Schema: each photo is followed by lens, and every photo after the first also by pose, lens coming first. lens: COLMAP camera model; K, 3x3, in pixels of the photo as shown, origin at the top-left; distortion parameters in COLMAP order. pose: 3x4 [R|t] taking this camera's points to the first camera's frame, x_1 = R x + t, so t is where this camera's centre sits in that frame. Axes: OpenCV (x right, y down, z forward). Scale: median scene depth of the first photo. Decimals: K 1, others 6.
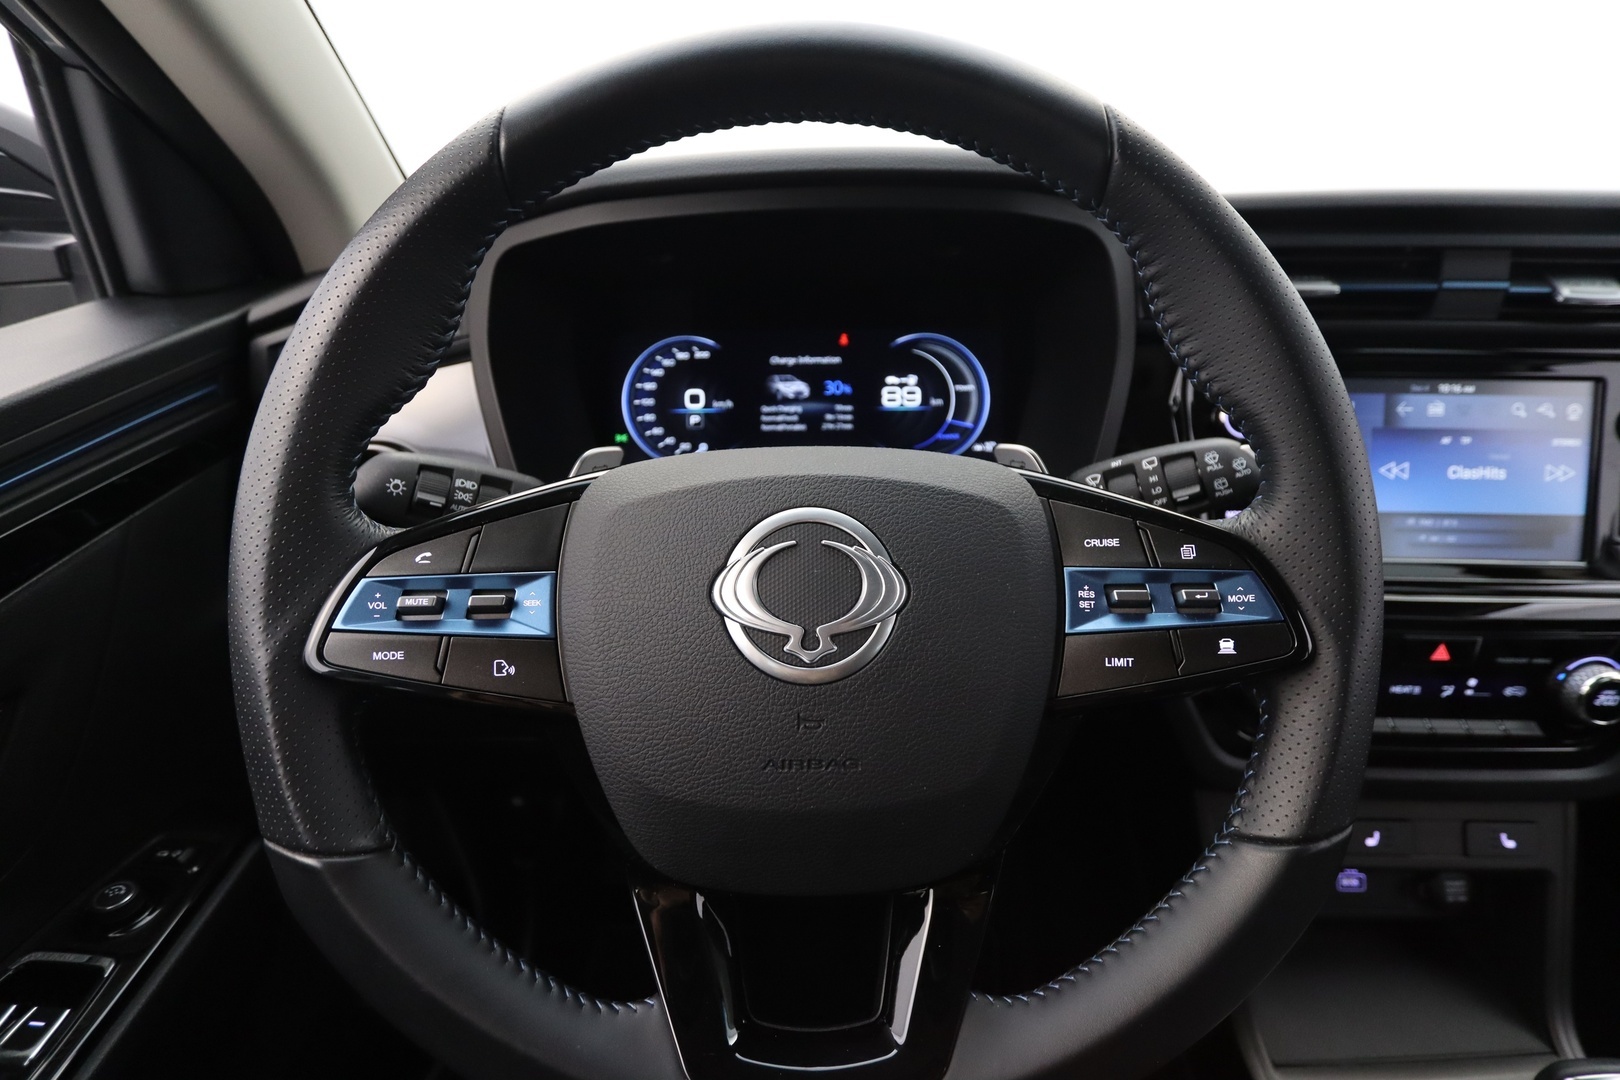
lens RADIAL K [[760.8, 0, 801.3], [0, 760.8, 529.3], [0, 0, 1]] dist [-0.031105, 0.003220]
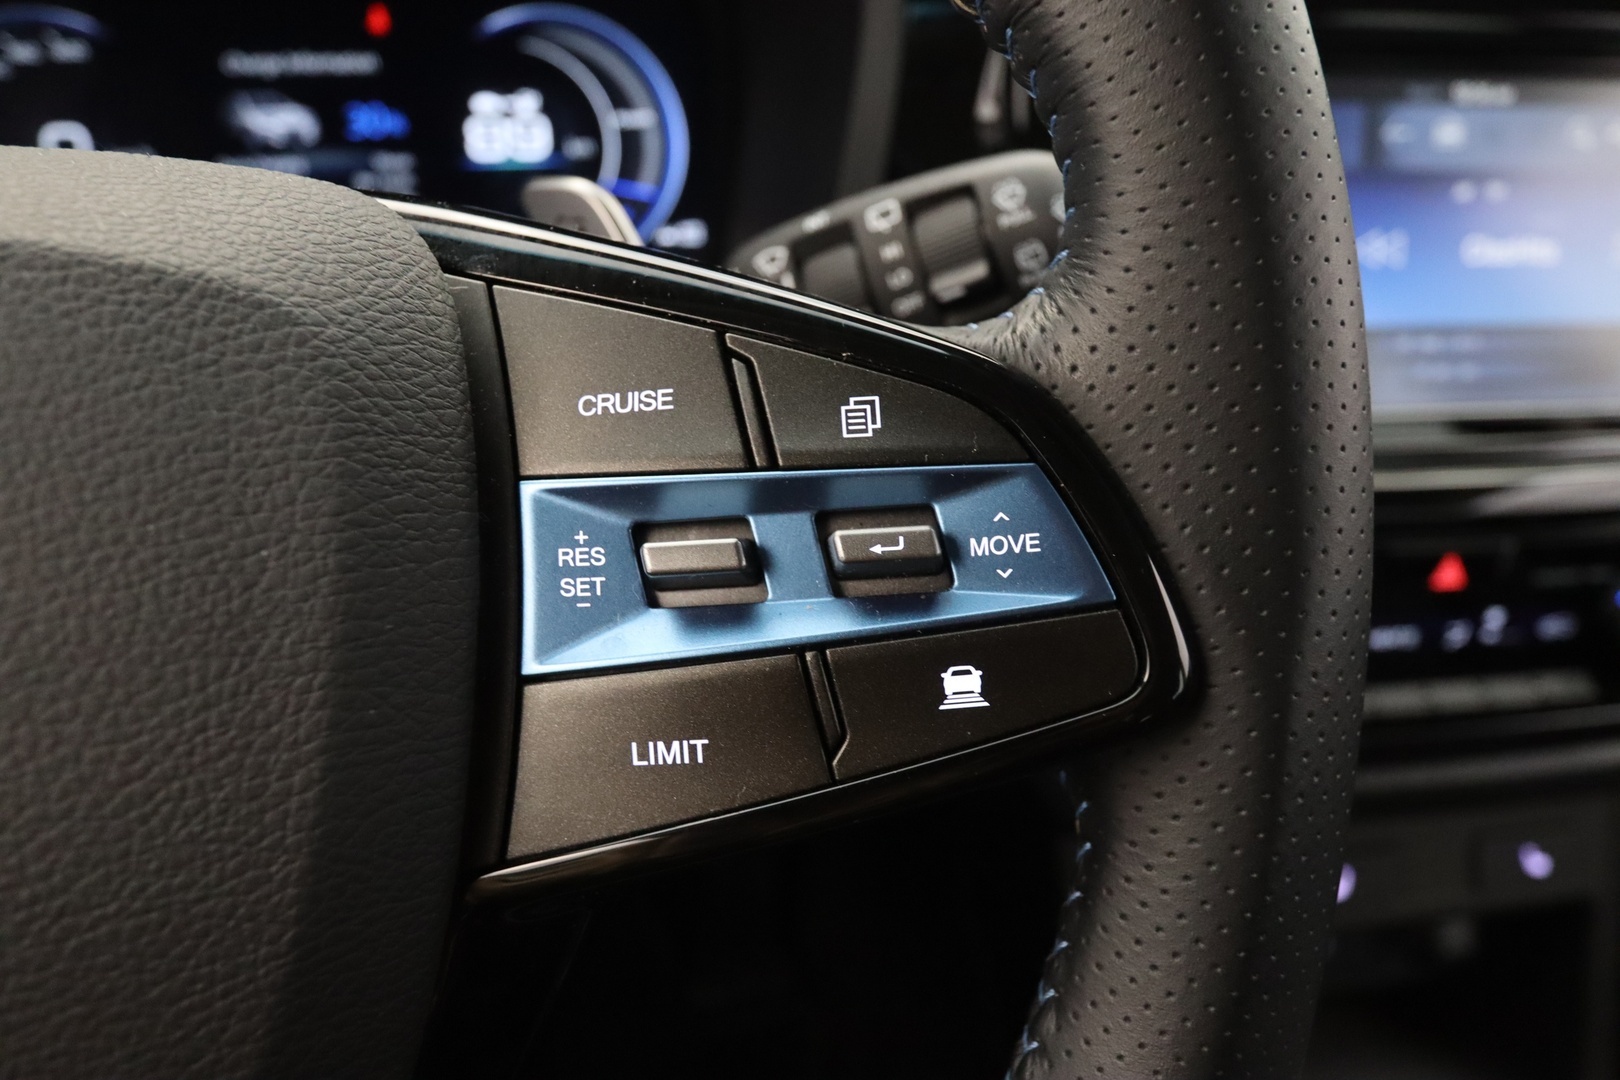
lens RADIAL K [[1067.0, 0, 813.1], [0, 1067.0, 526.4], [0, 0, 1]] dist [-0.044067, 0.014657]
pose [[0.980463, -0.068432, 0.184417, 0.200285], [0.047049, 0.991907, 0.117928, 0.010584], [-0.190995, -0.106947, 0.975748, 0.264533]]
